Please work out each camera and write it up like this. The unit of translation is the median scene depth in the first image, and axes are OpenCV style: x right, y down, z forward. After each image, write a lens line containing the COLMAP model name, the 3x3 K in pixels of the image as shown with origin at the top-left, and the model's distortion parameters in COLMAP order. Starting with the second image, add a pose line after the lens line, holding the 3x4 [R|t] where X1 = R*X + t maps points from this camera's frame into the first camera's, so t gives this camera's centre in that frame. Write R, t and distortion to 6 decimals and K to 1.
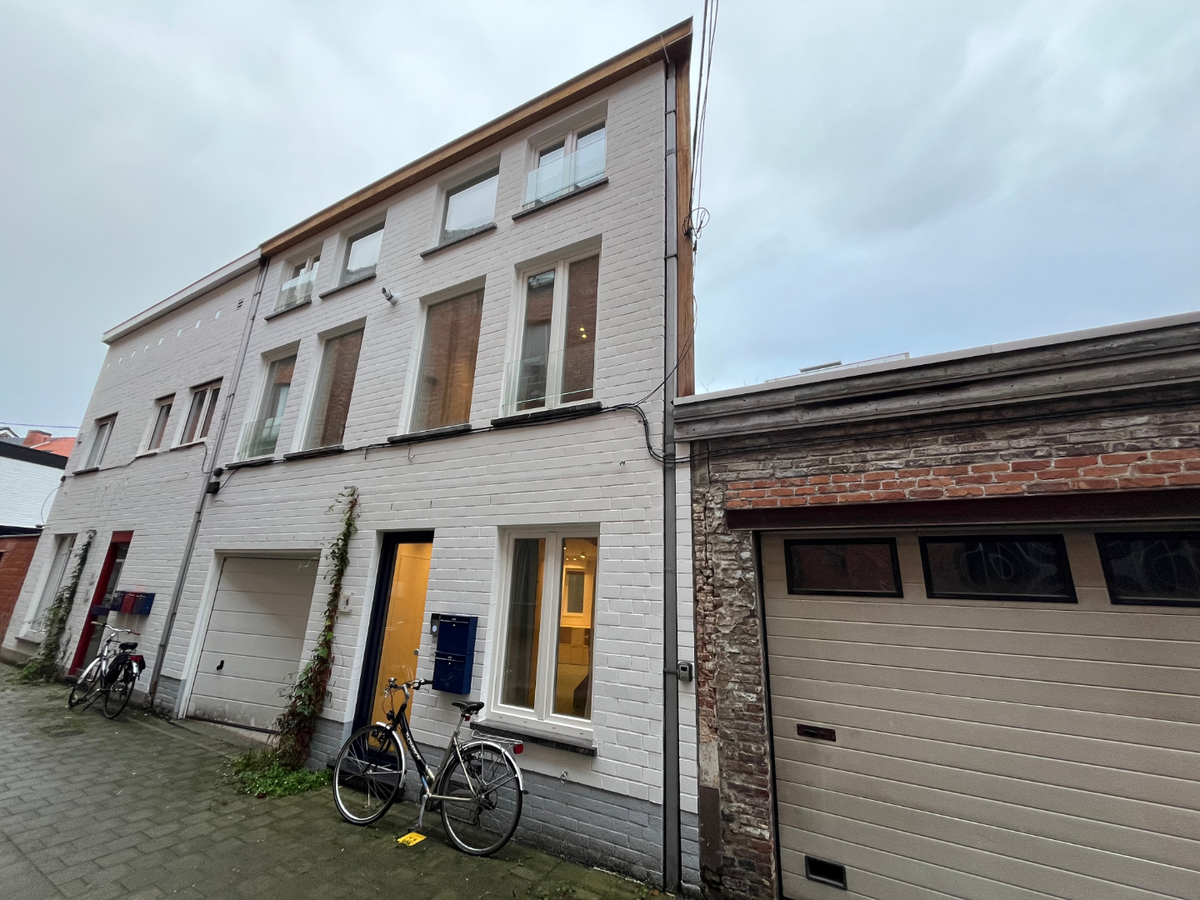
lens RADIAL K [[481.2, 0, 593.0], [0, 481.2, 451.3], [0, 0, 1]] dist [-0.003772, -0.000169]
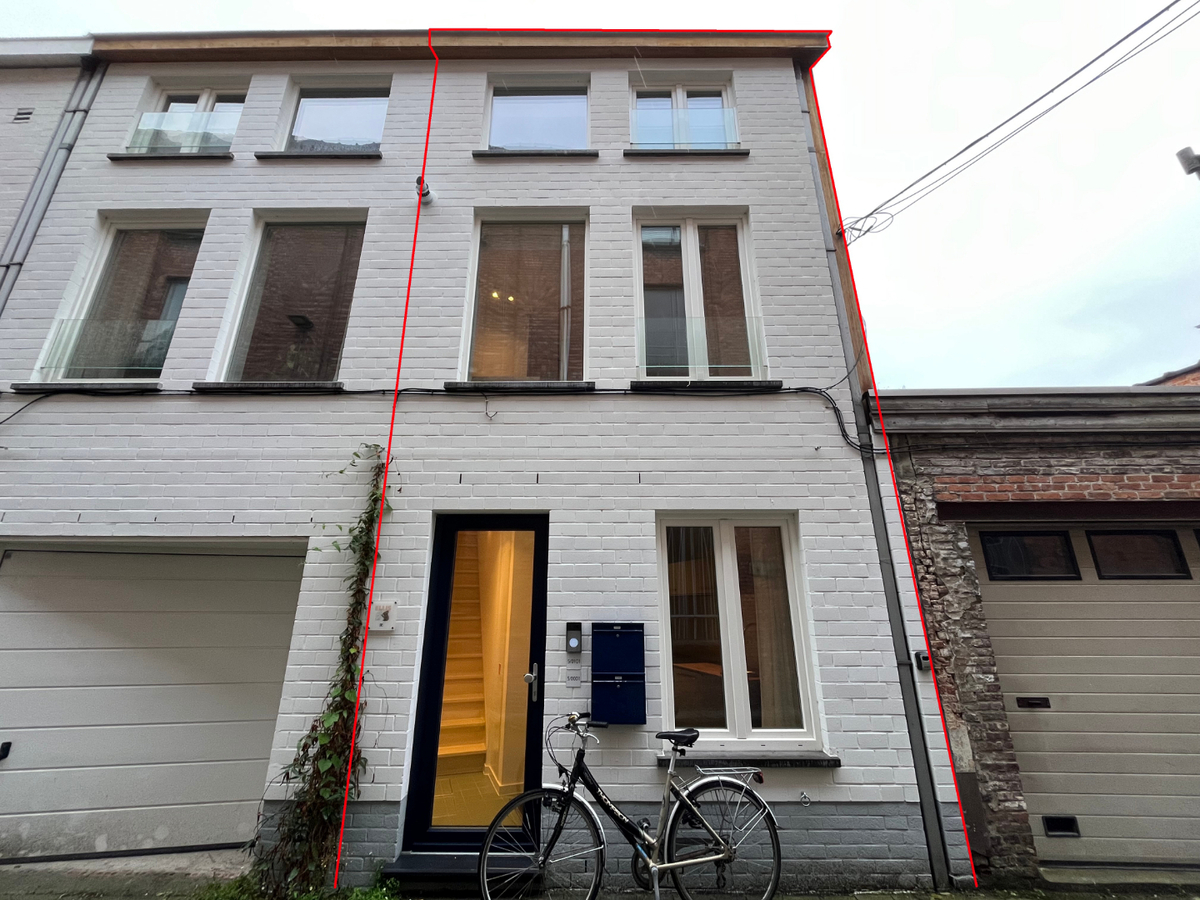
lens RADIAL K [[481.2, 0, 599.2], [0, 481.2, 450.0], [0, 0, 1]] dist [-0.003772, -0.000169]
pose [[0.882091, 0.105735, 0.459060, -0.721229], [-0.098667, 0.994339, -0.039435, 0.102972], [-0.460631, -0.010509, 0.887530, 0.344666]]
